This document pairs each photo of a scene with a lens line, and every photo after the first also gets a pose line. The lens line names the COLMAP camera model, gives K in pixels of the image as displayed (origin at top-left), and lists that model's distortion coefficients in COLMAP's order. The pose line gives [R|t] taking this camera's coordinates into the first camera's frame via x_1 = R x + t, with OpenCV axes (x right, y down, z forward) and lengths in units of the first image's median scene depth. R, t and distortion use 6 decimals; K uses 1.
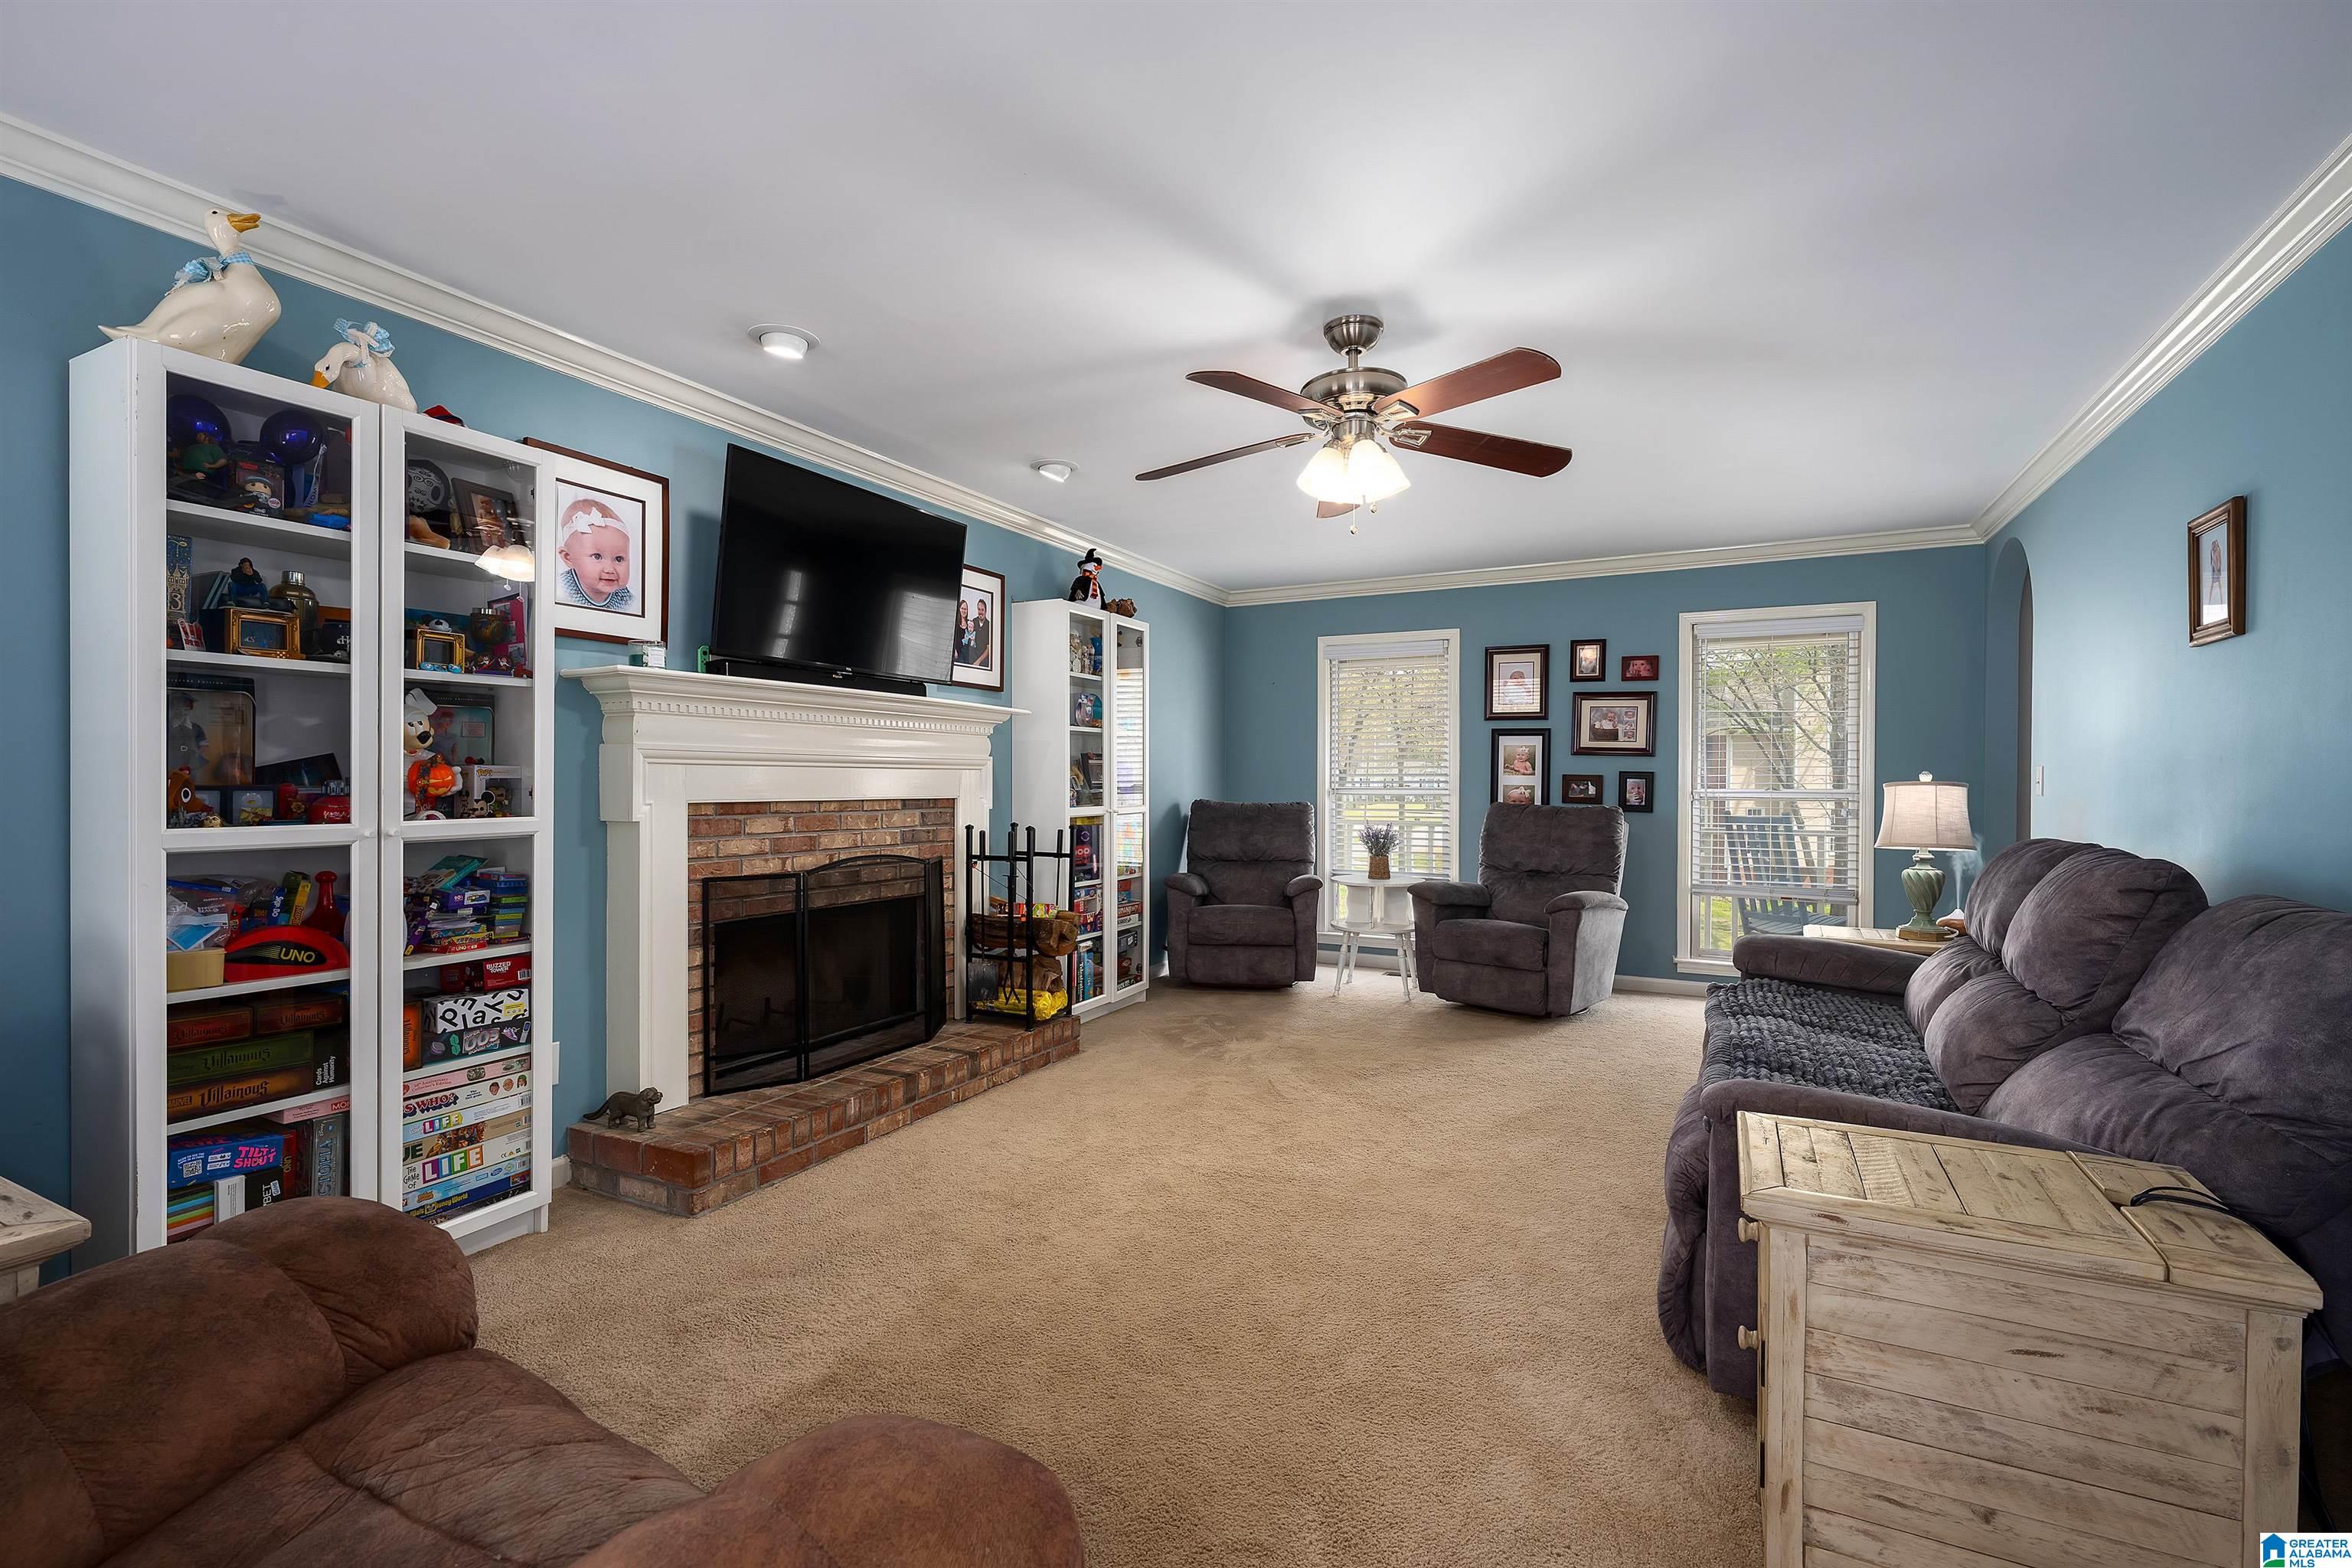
lens RADIAL K [[1046.3, 0, 1176.0], [0, 1046.3, 784.0], [0, 0, 1]] dist [-0.000161, -0.000023]
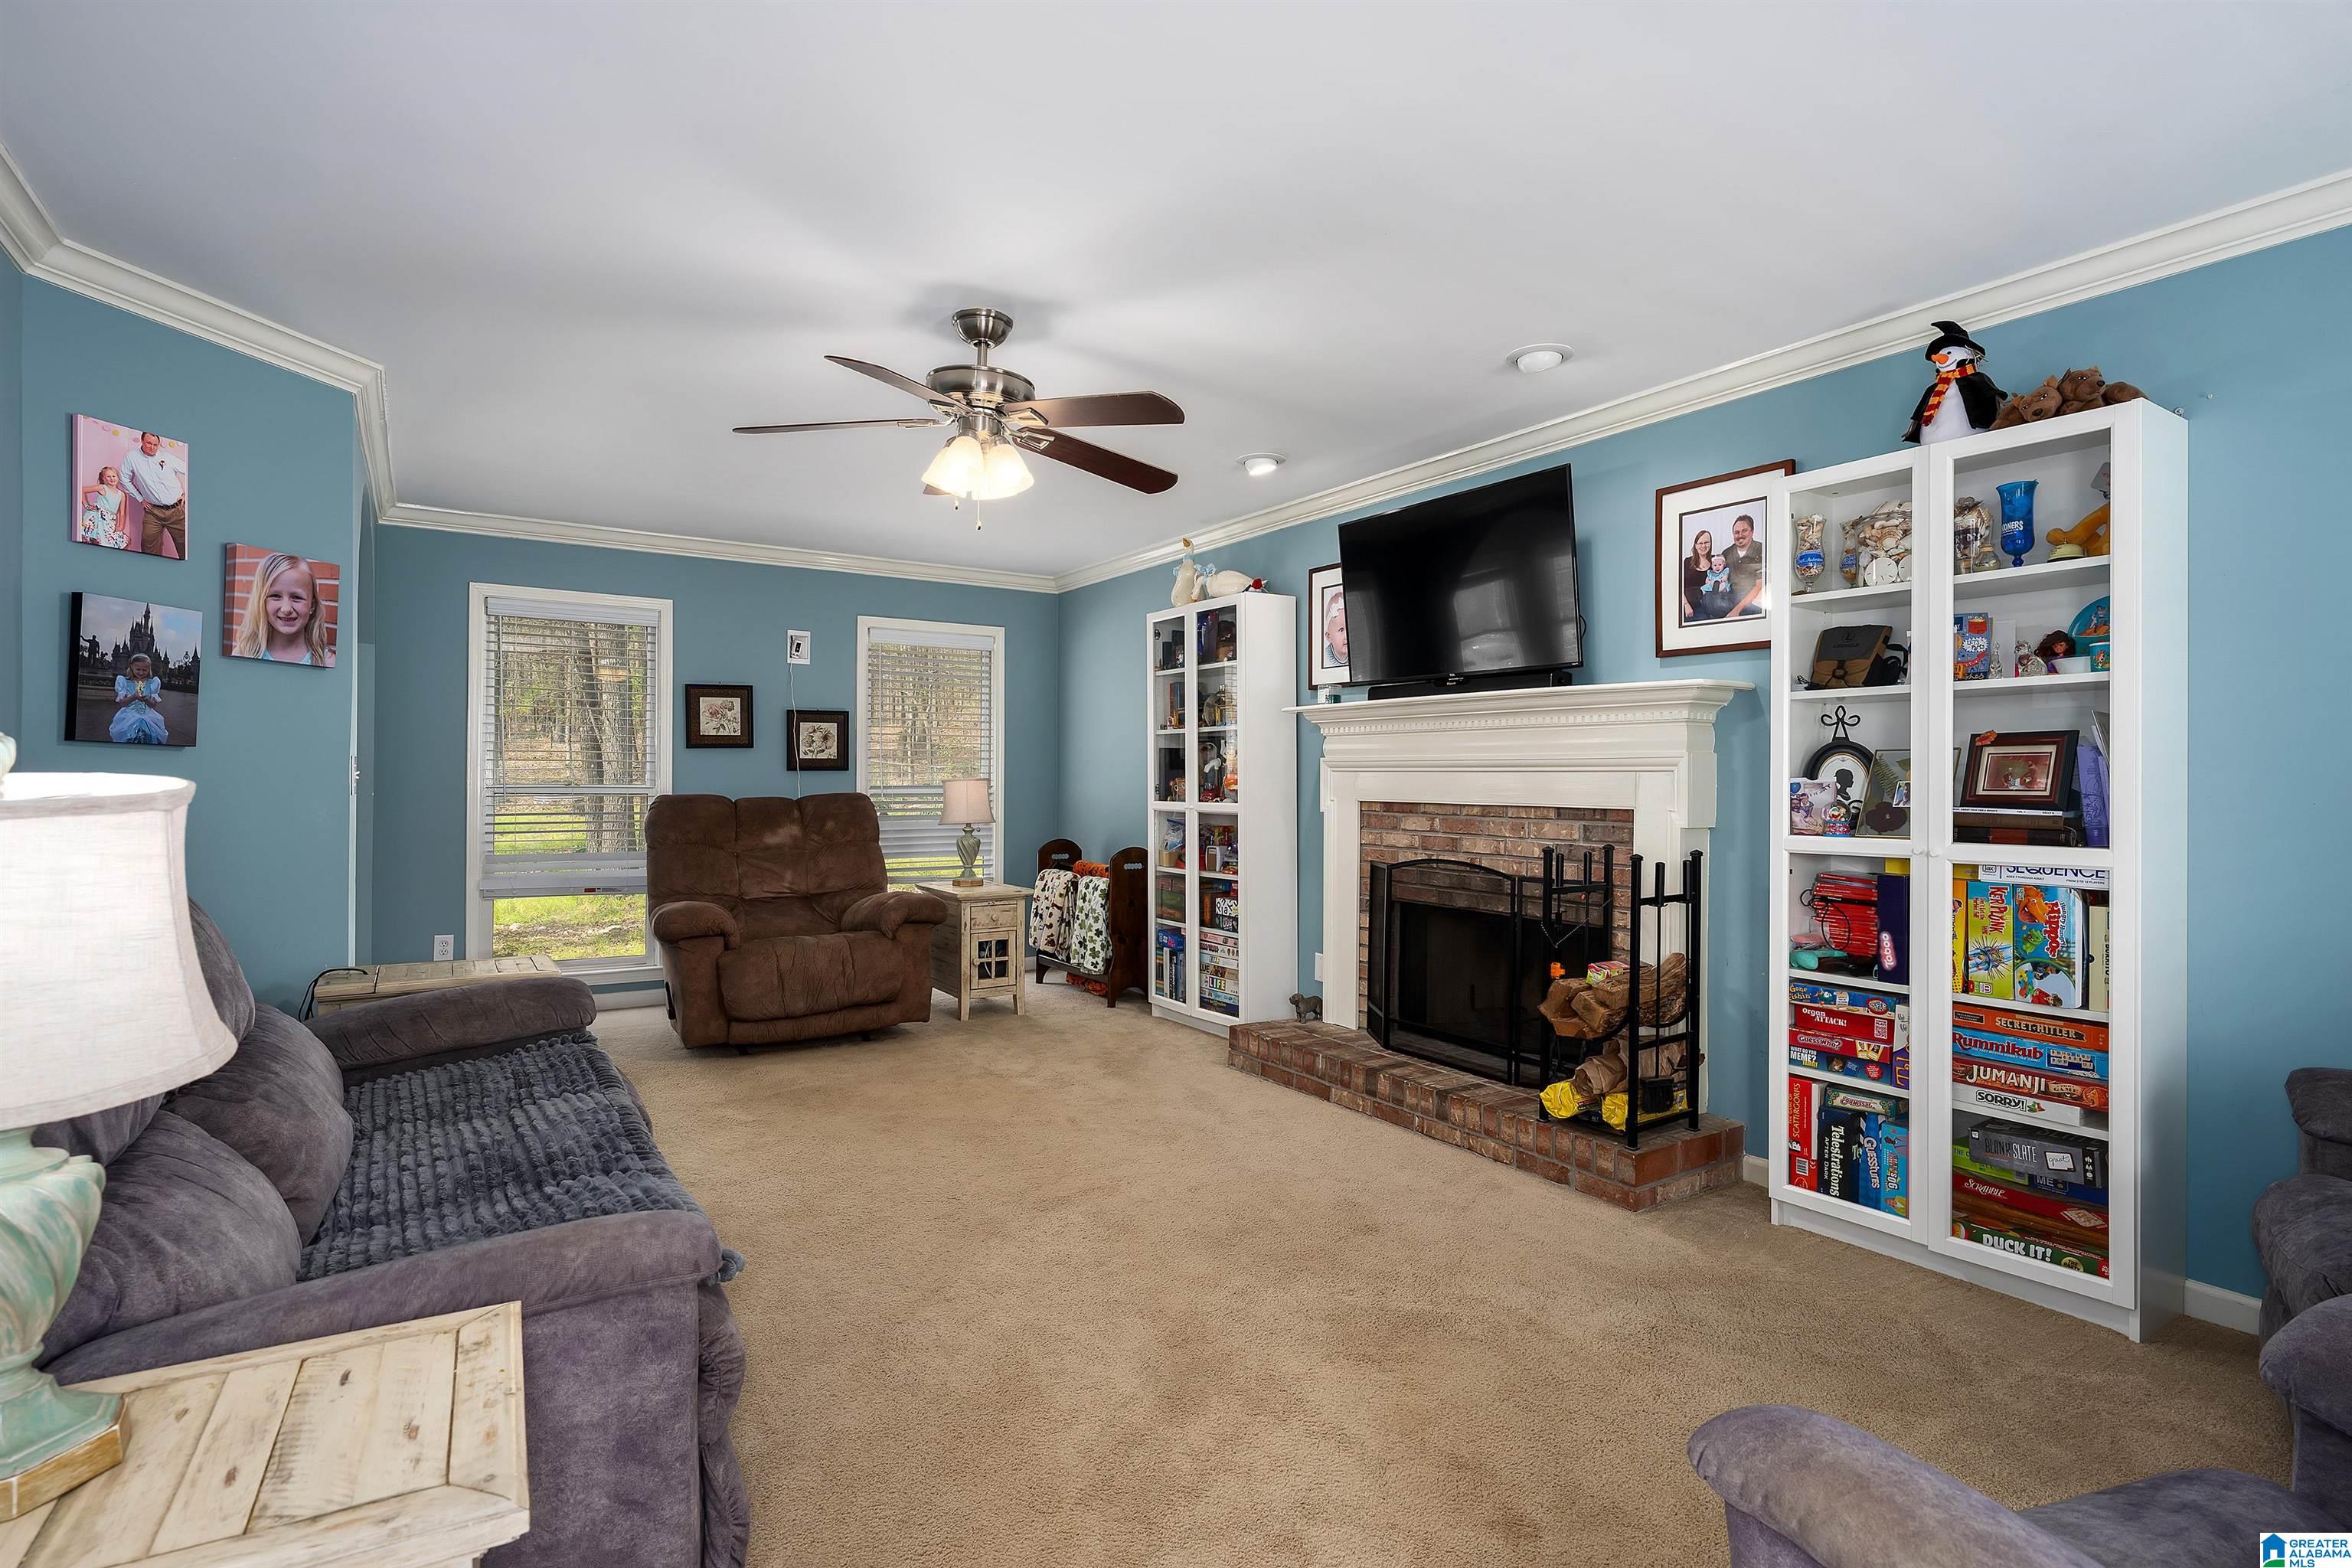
lens RADIAL K [[1216.8, 0, 1176.0], [0, 1216.8, 784.0], [0, 0, 1]] dist [0.010616, 0.000263]
pose [[-0.508078, -0.010578, -0.861246, 0.901889], [-0.019302, 0.999813, -0.000893, 0.002762], [0.861095, 0.016170, -0.508187, 1.475898]]
